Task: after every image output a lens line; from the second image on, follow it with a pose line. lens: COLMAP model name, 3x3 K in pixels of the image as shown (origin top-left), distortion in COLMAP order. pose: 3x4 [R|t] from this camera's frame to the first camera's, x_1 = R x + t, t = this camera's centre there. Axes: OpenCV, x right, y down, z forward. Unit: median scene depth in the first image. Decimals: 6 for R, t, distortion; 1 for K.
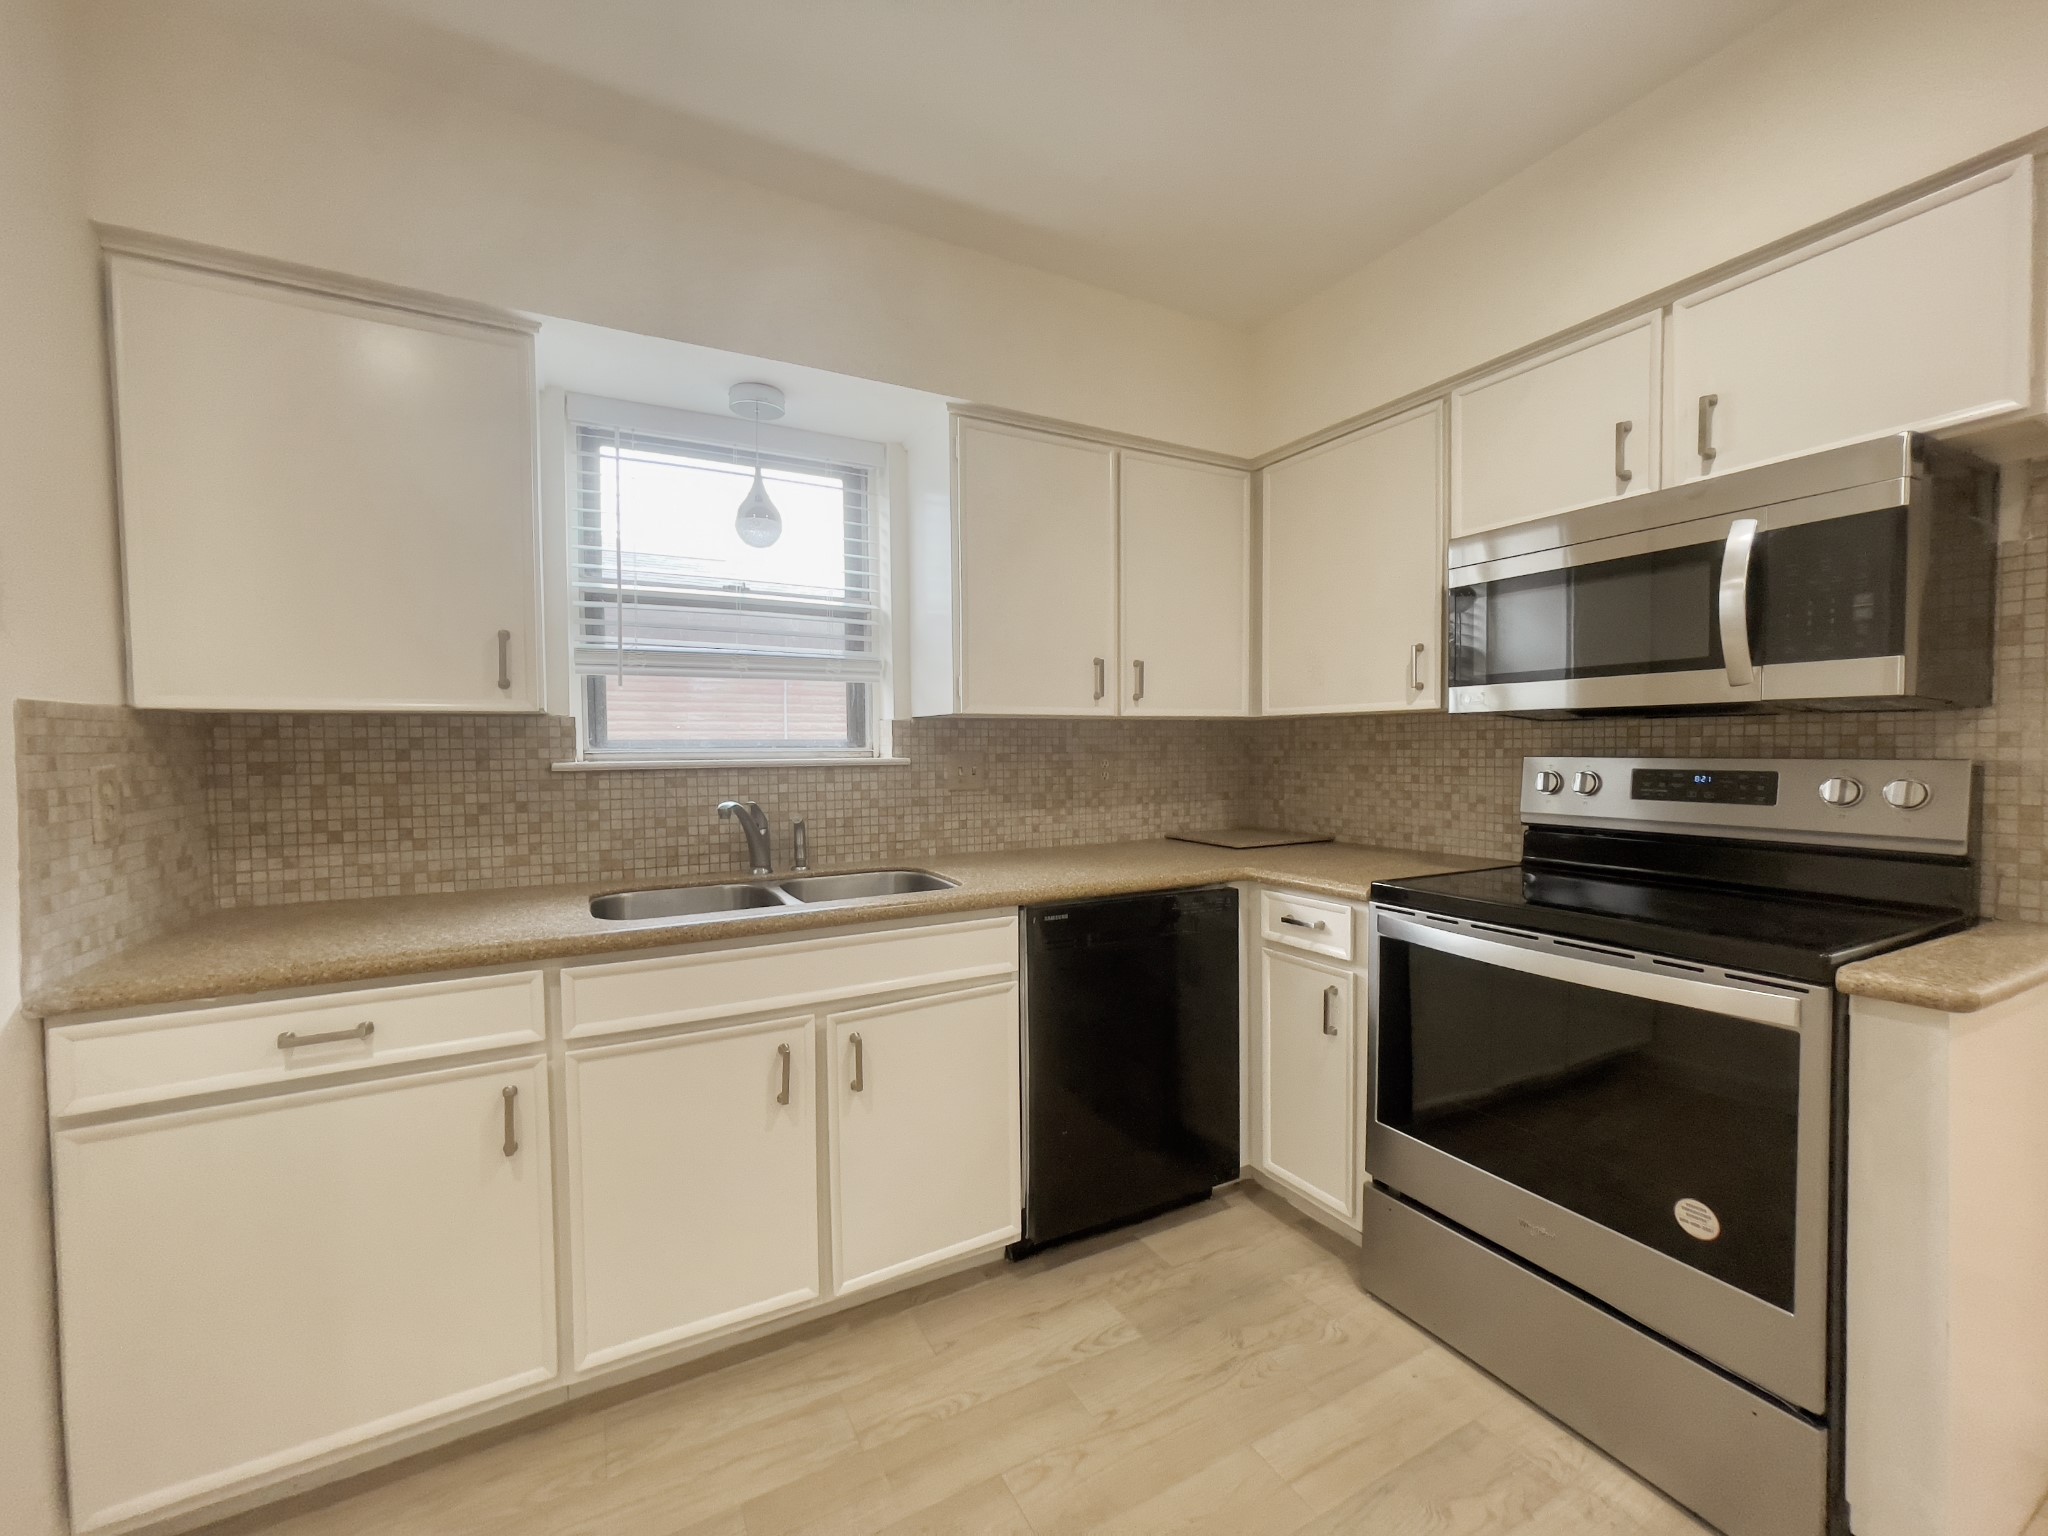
lens RADIAL K [[828.7, 0, 1030.0], [0, 828.7, 775.5], [0, 0, 1]] dist [-0.000123, 0.000120]
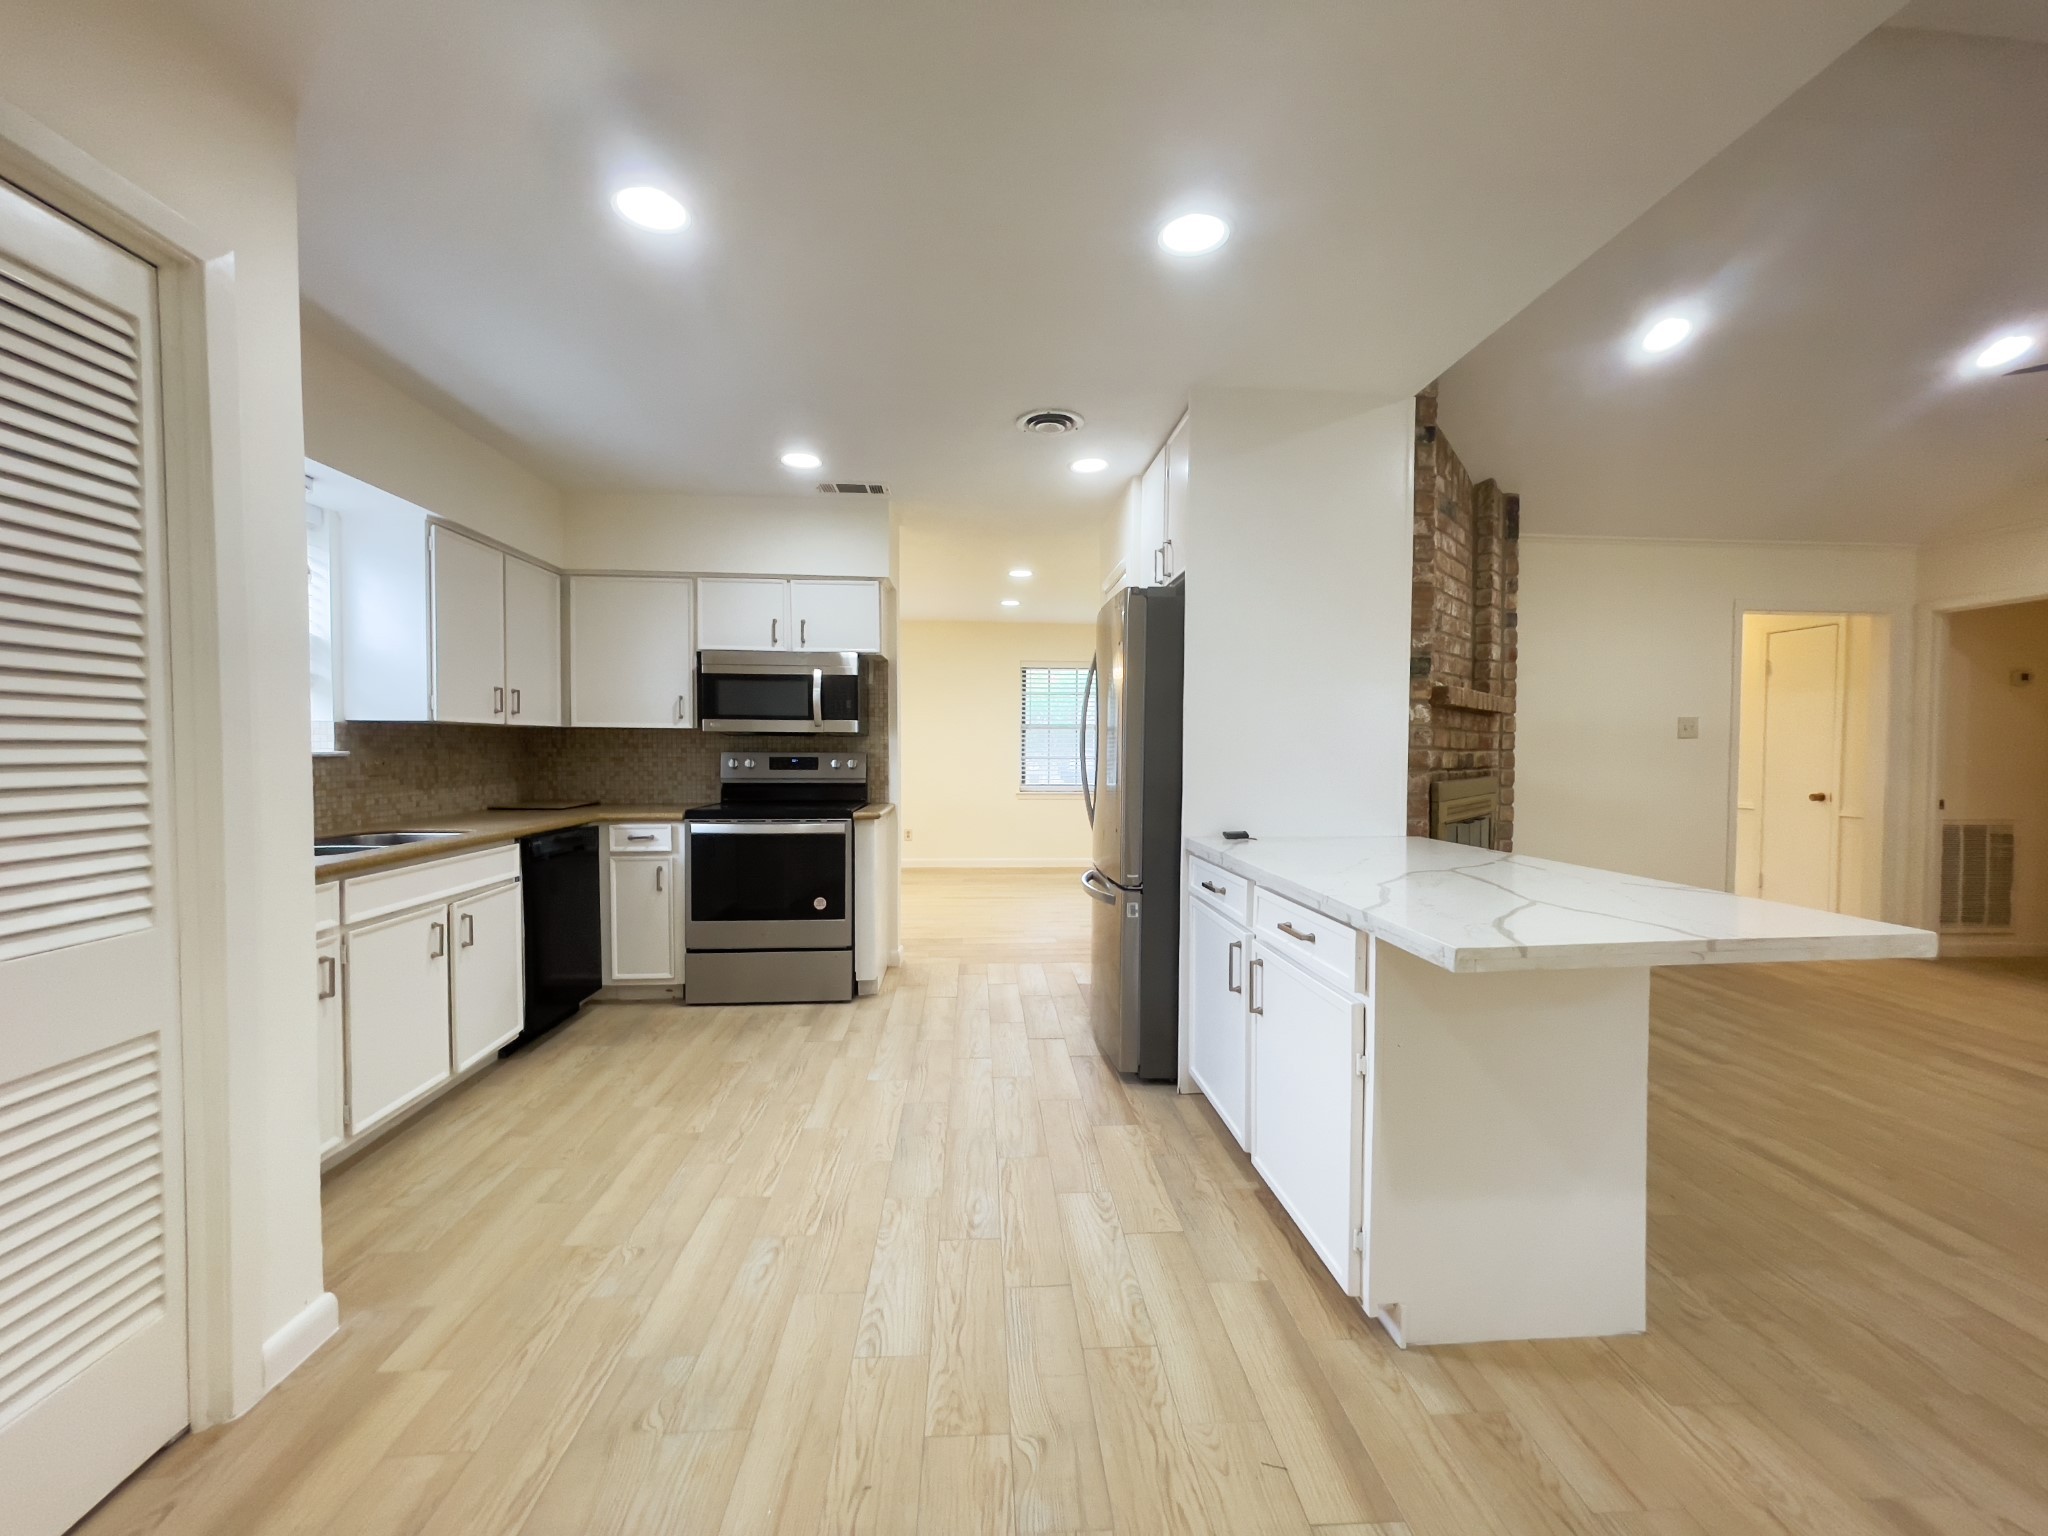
lens RADIAL K [[840.5, 0, 1024.0], [0, 840.5, 768.0], [0, 0, 1]] dist [0.013220, 0.000170]
pose [[0.418675, -0.013104, 0.908042, -1.014664], [0.023507, 0.999717, 0.003589, 0.028085], [-0.907832, 0.019842, 0.418865, -0.593298]]
